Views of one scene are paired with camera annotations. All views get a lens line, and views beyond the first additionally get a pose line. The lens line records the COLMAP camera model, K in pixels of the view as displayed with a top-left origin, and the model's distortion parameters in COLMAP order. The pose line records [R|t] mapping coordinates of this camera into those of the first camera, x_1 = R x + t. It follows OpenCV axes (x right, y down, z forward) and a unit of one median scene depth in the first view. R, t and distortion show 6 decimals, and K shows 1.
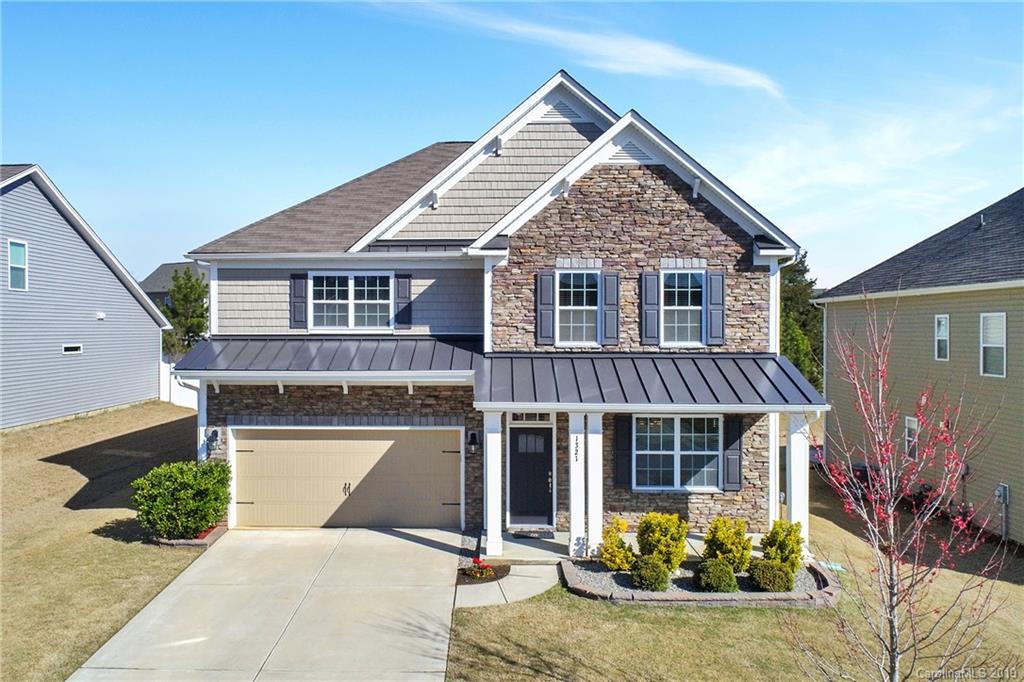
lens RADIAL K [[747.9, 0, 512.0], [0, 747.9, 341.0], [0, 0, 1]] dist [0.000251, 0.000550]
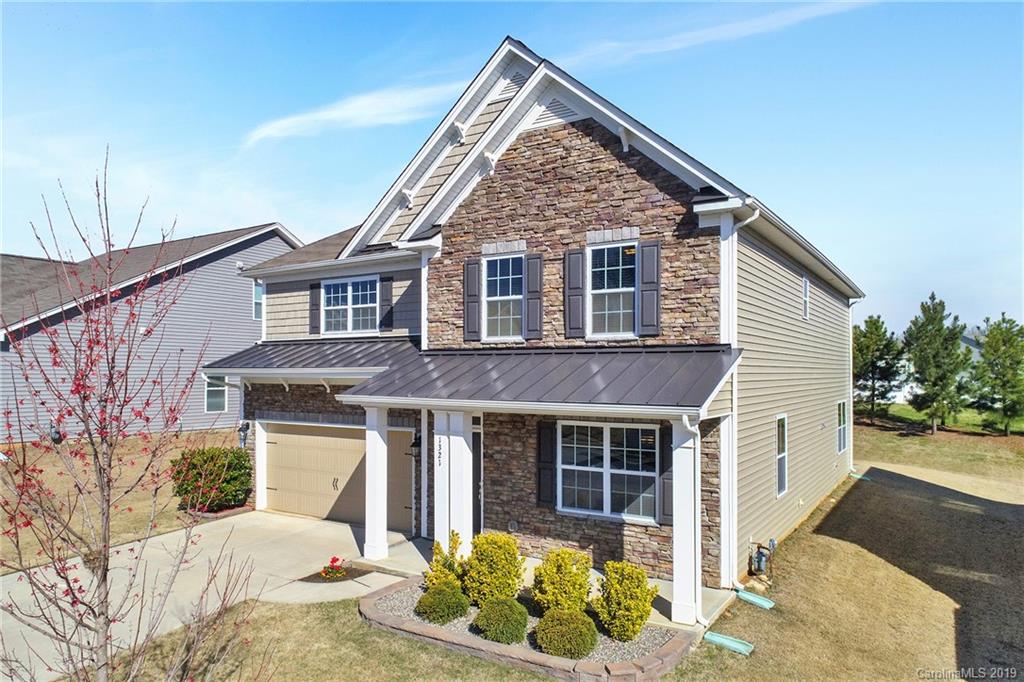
lens RADIAL K [[694.0, 0, 512.5], [0, 694.0, 372.4], [0, 0, 1]] dist [-0.000299, -0.000453]
pose [[0.855347, 0.000253, -0.518055, 0.522155], [-0.008408, 0.999875, -0.013394, 0.054501], [0.517987, 0.015812, 0.855243, 0.306307]]
